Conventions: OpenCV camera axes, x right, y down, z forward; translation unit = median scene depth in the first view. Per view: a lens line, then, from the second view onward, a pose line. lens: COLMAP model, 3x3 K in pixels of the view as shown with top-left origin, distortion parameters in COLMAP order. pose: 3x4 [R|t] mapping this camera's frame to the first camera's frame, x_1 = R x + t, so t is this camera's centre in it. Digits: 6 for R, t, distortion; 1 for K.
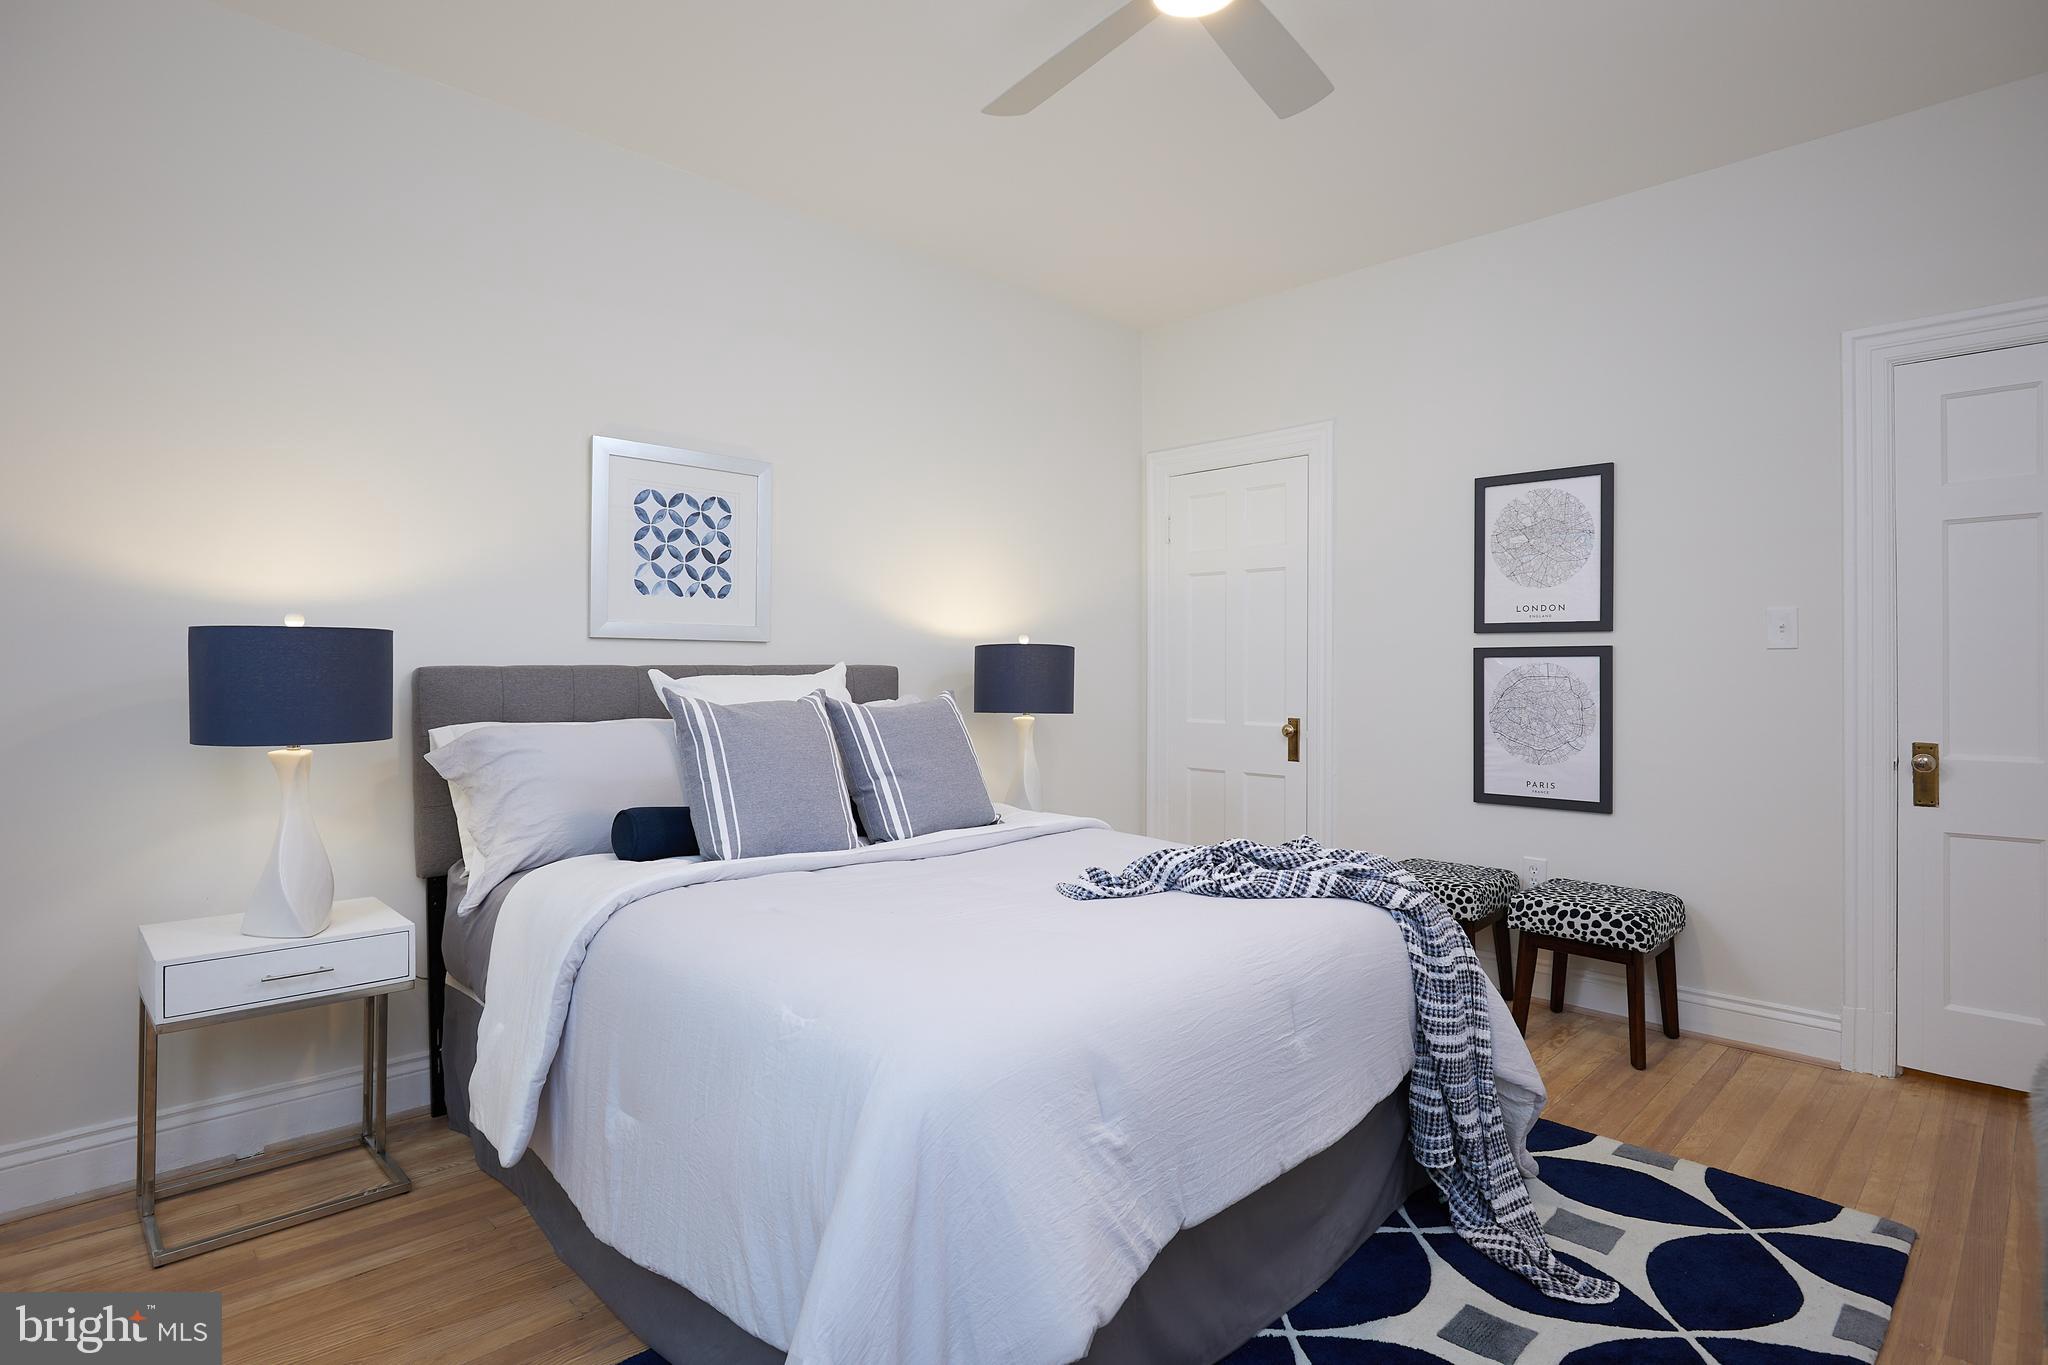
lens RADIAL K [[1020.7, 0, 1029.3], [0, 1020.7, 663.9], [0, 0, 1]] dist [-0.002321, -0.000263]
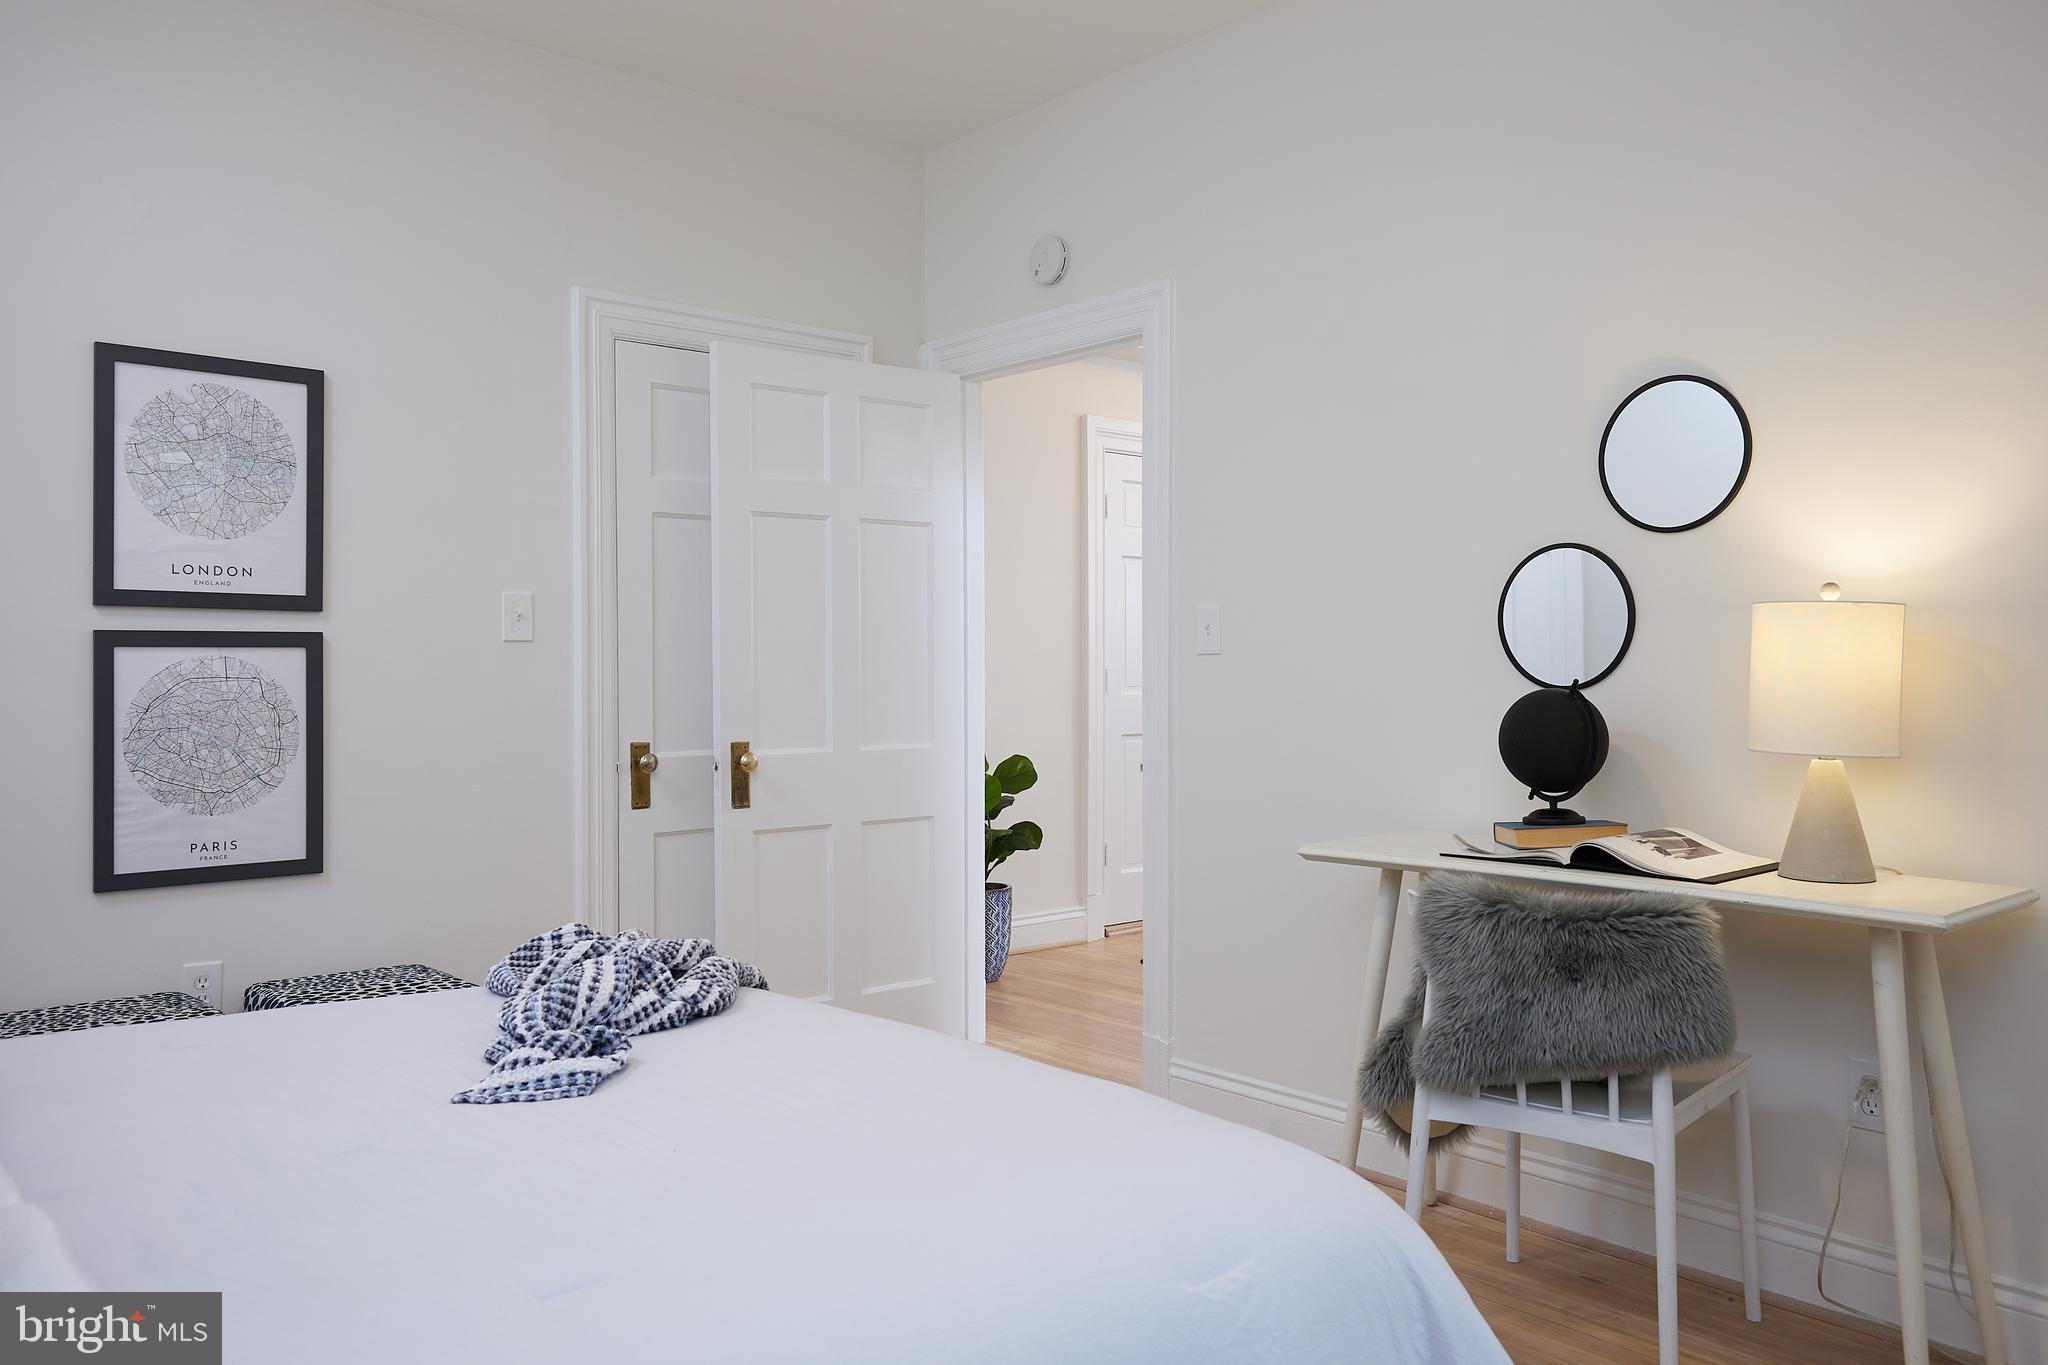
lens RADIAL K [[1600.6, 0, 1025.9], [0, 1600.6, 673.4], [0, 0, 1]] dist [-0.005786, -0.003371]
pose [[0.061781, -0.007326, 0.998063, -0.475909], [-0.004785, 0.999959, 0.007636, -0.000438], [-0.998078, -0.005248, 0.061744, 0.434183]]
